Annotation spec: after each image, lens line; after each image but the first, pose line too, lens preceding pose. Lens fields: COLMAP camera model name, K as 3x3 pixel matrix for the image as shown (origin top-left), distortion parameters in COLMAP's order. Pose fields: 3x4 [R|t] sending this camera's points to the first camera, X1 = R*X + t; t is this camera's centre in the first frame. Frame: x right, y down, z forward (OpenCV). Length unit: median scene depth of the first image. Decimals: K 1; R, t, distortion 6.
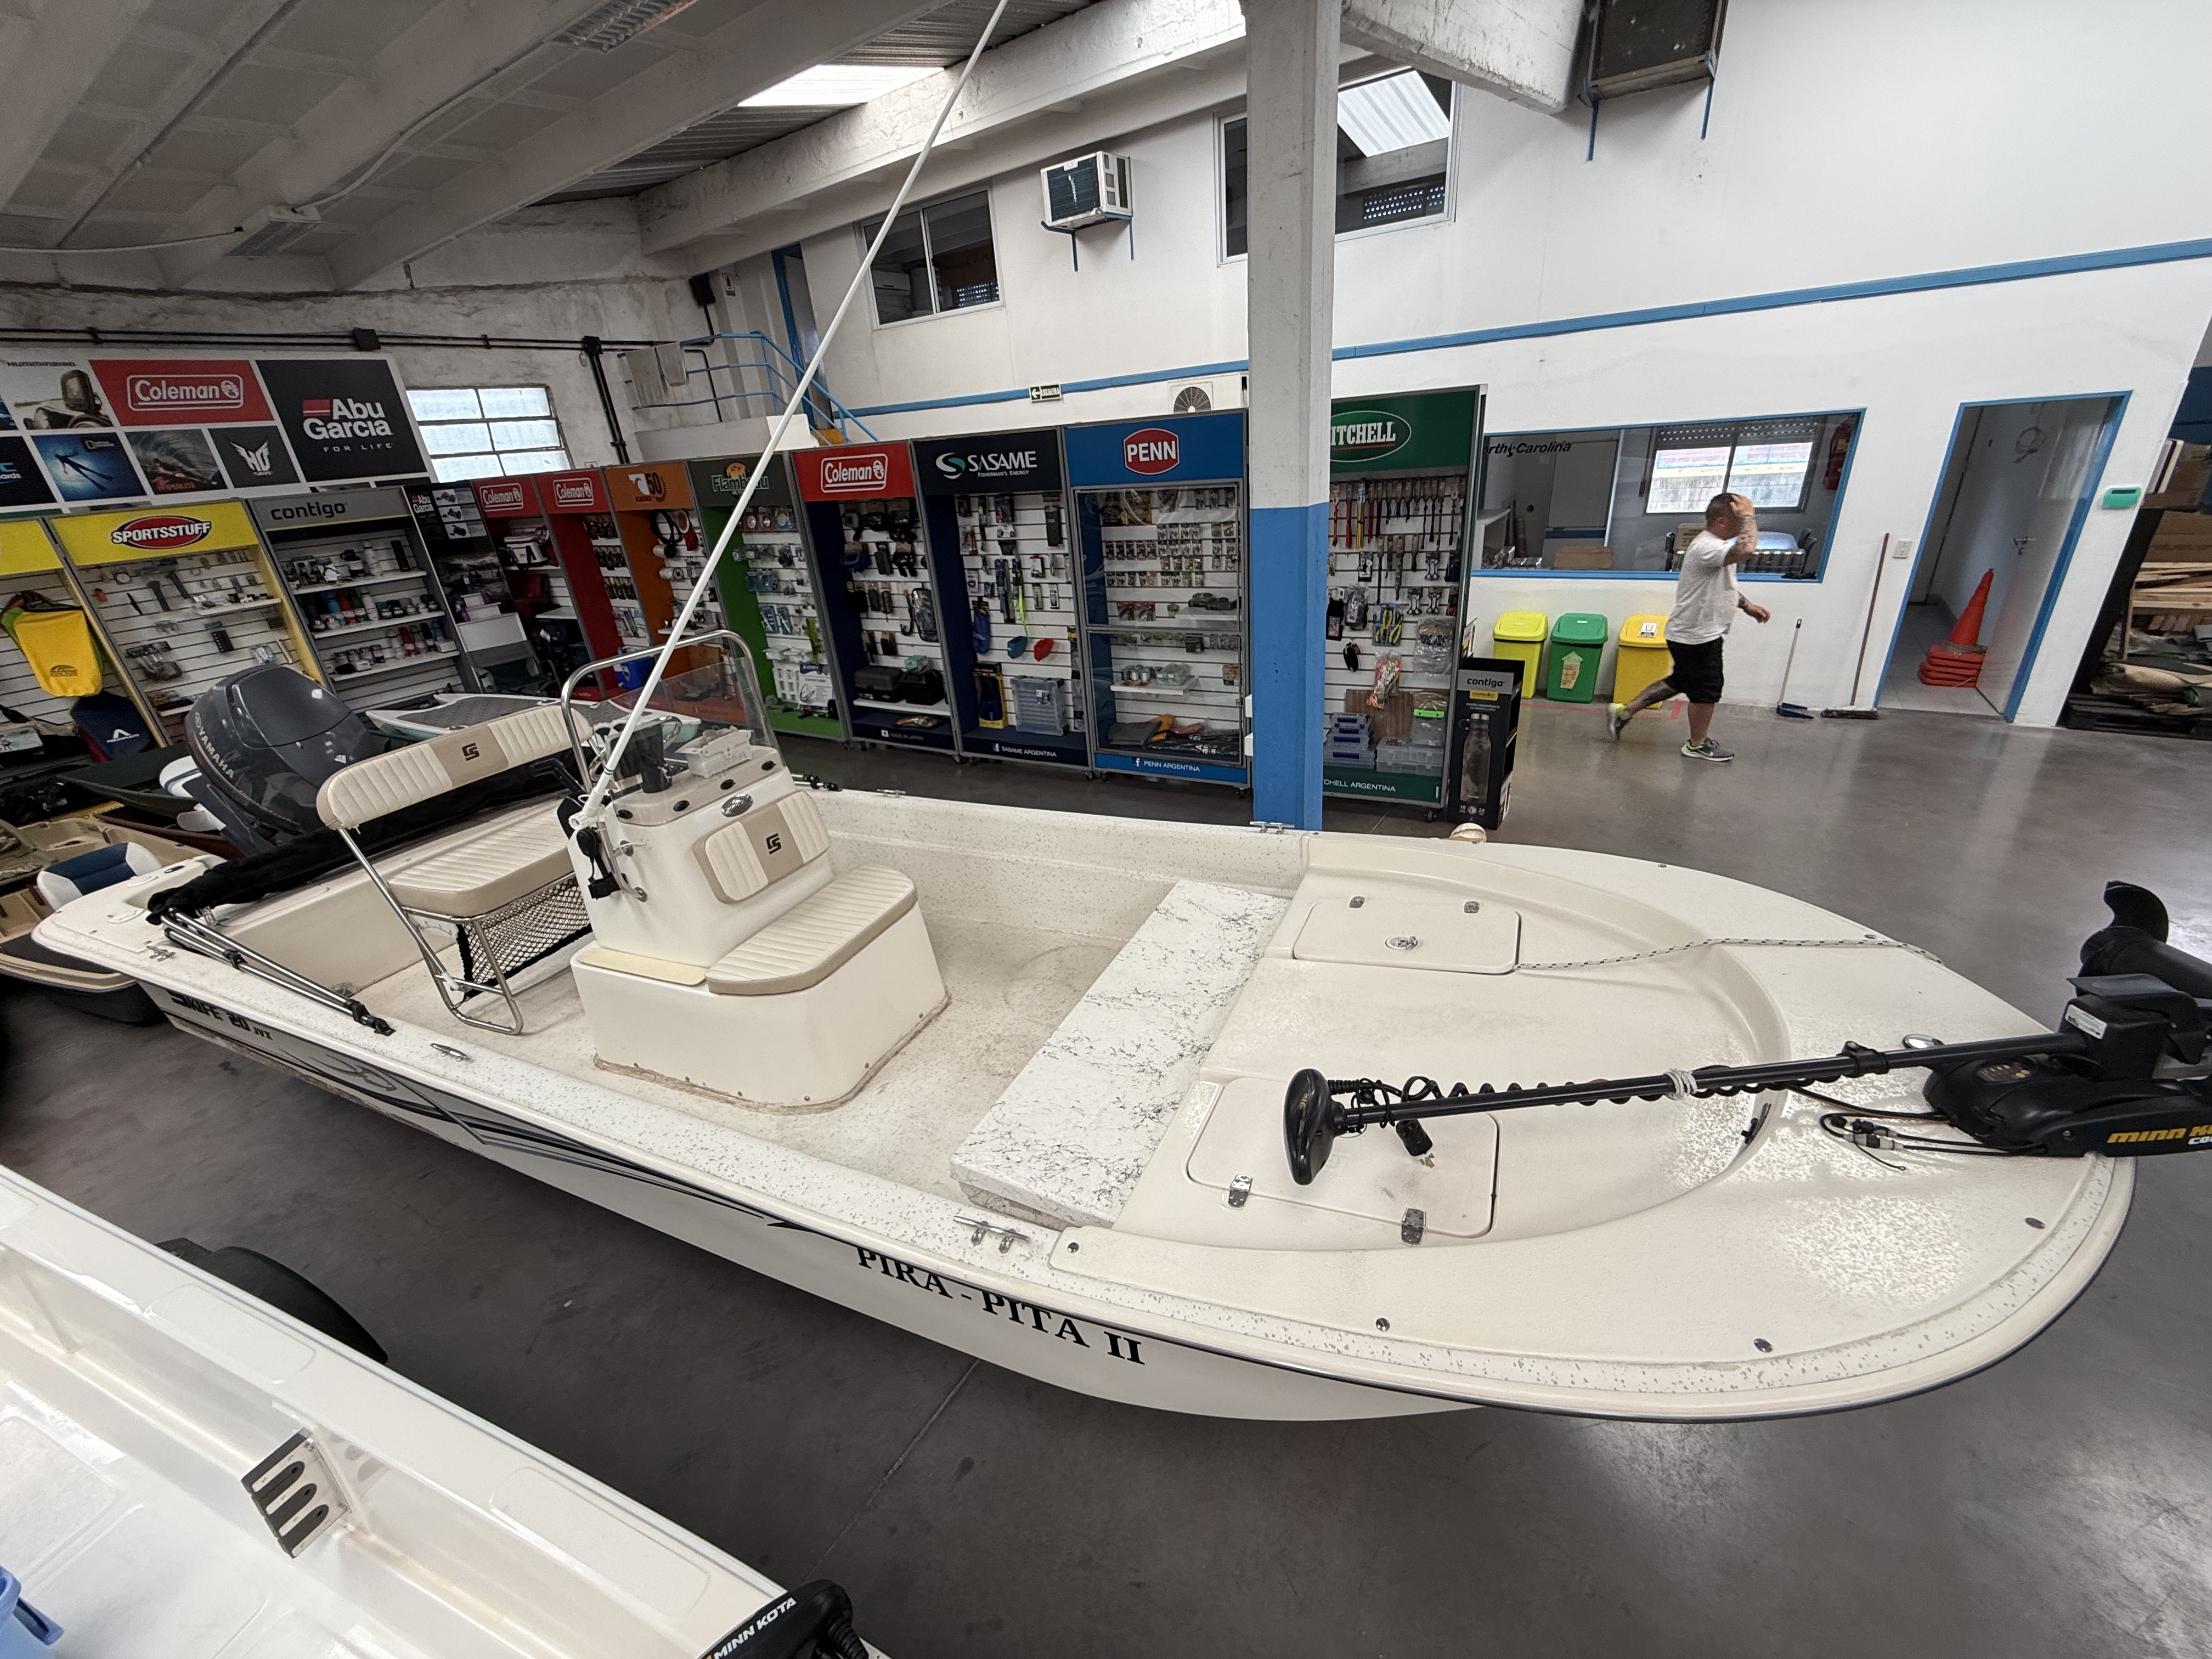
lens RADIAL K [[880.9, 0, 1103.0], [0, 880.9, 824.6], [0, 0, 1]] dist [0.000334, -0.000331]
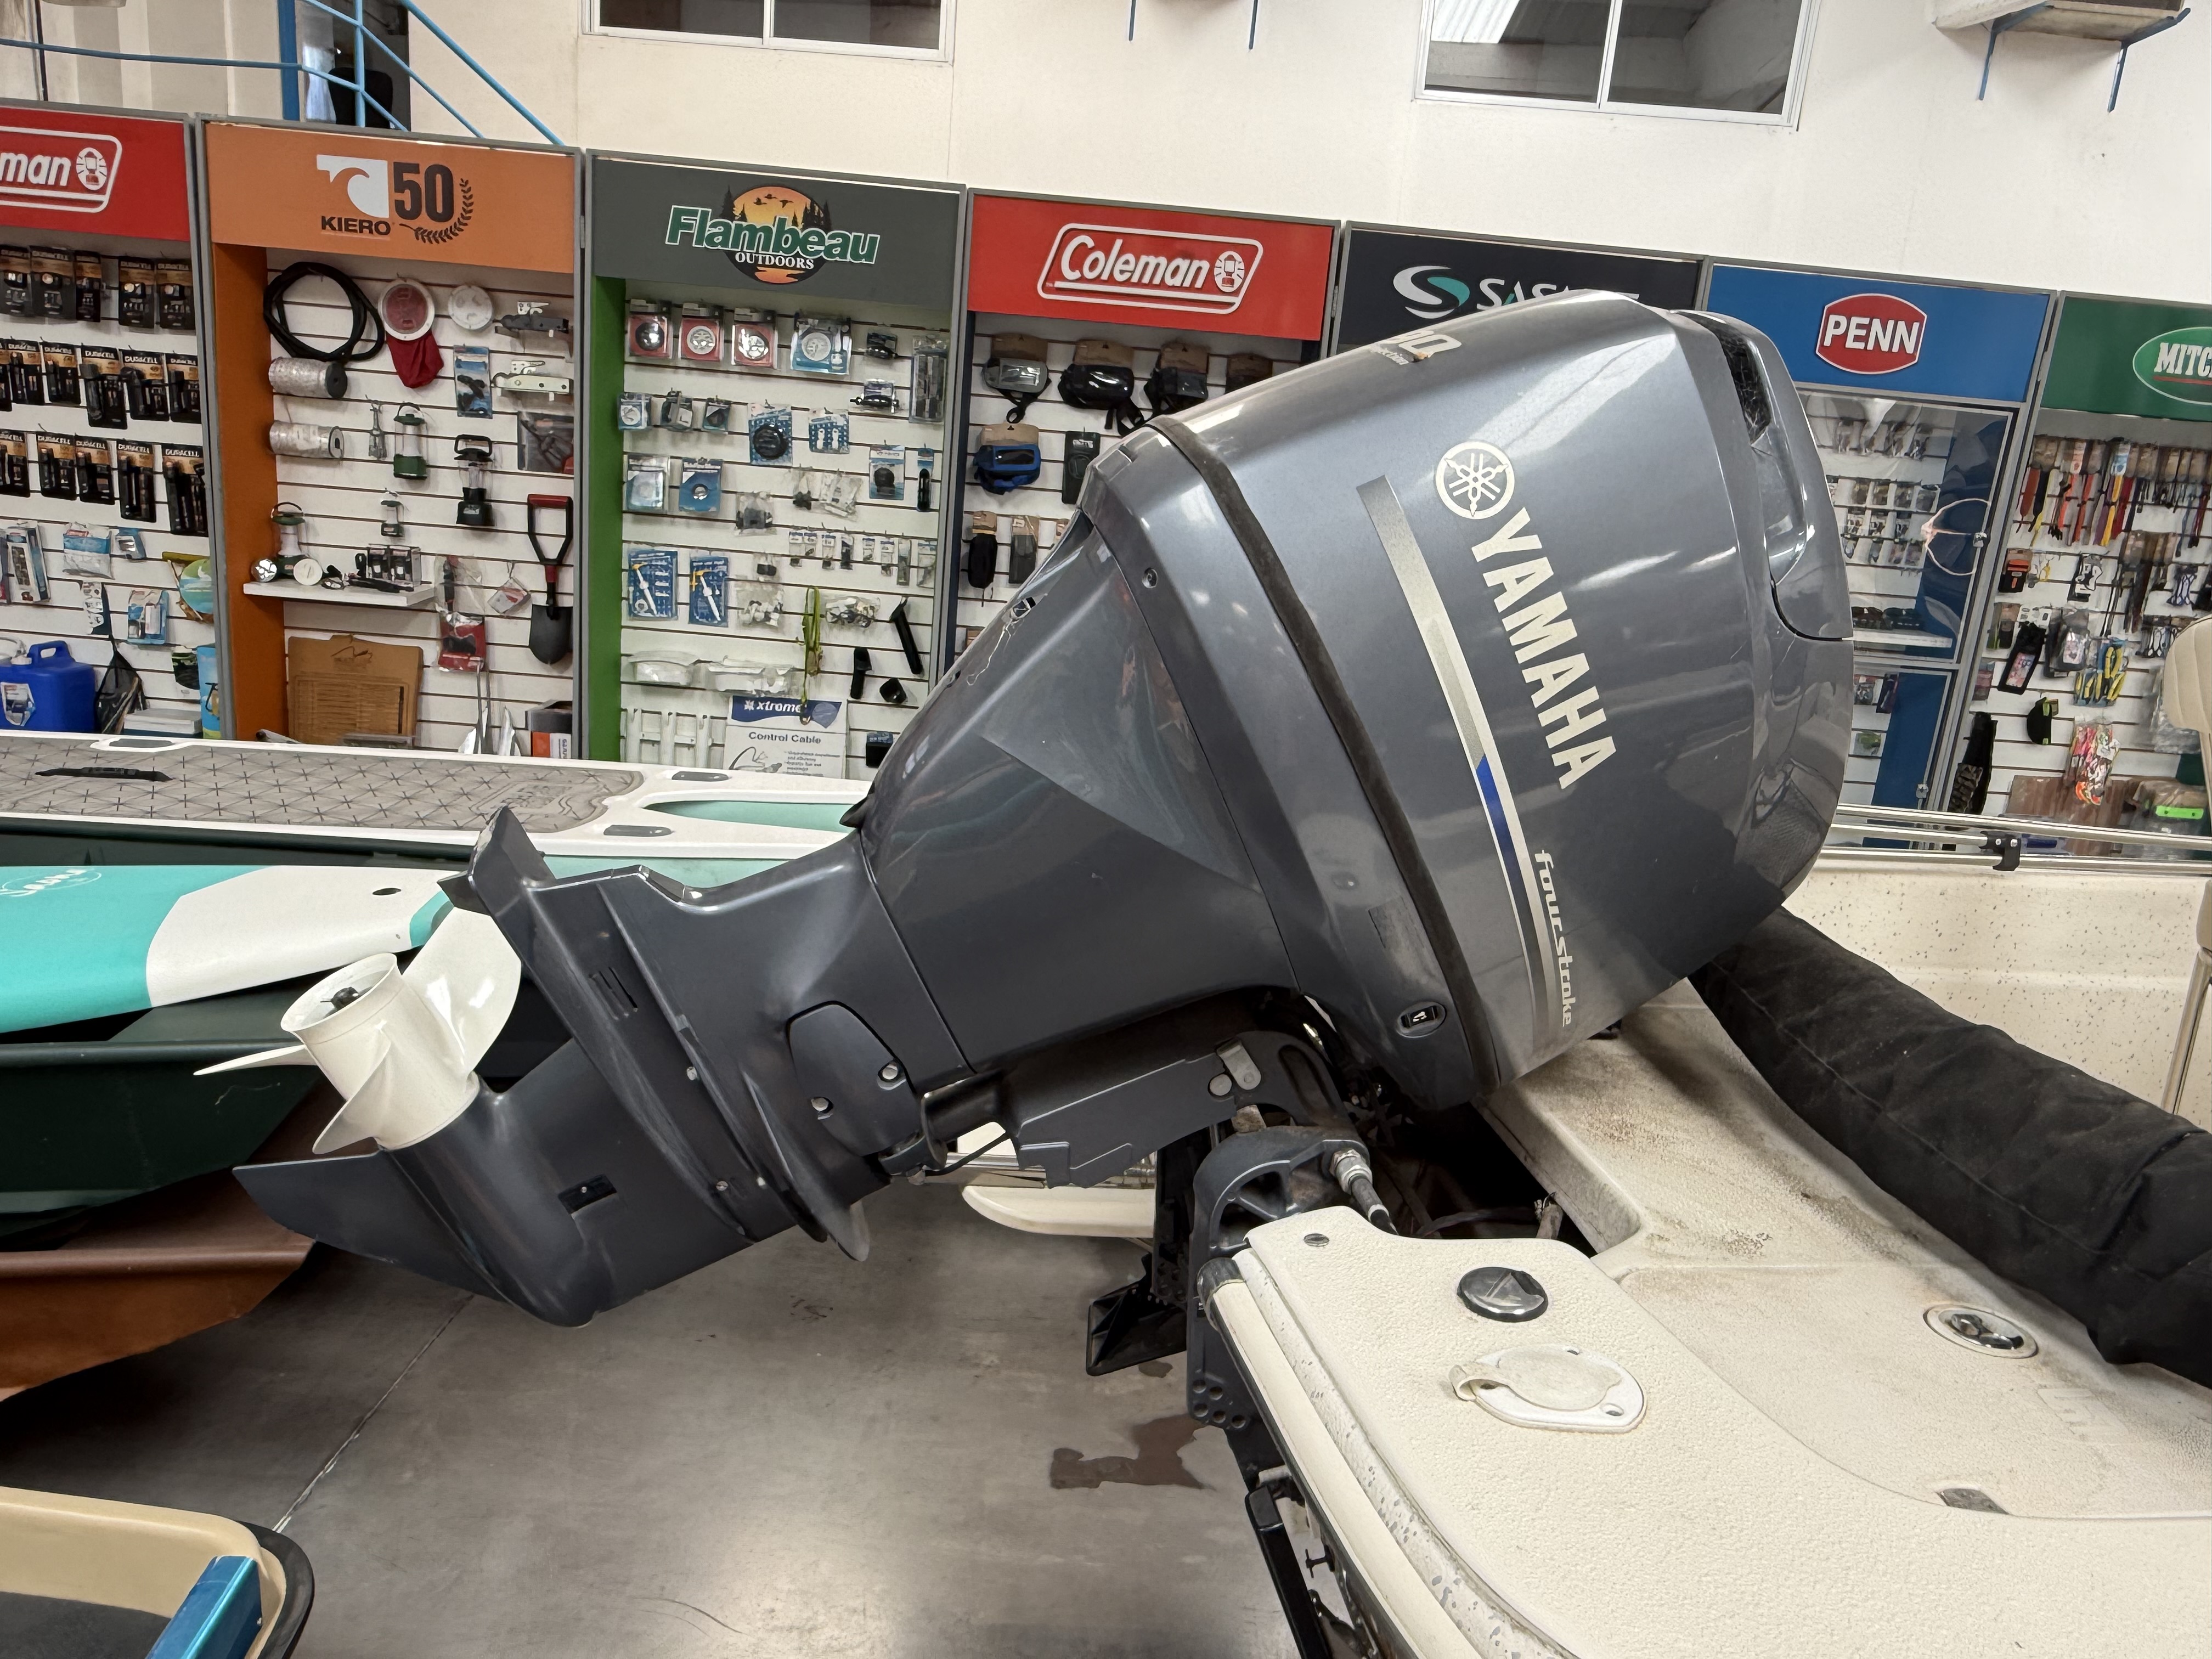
lens RADIAL K [[1511.3, 0, 1106.0], [0, 1511.3, 829.5], [0, 0, 1]] dist [-0.003699, -0.002626]
pose [[0.843000, 0.024030, 0.537376, -0.673722], [0.075766, 0.983738, -0.162847, 0.002153], [-0.532550, 0.177995, 0.827471, 0.412619]]
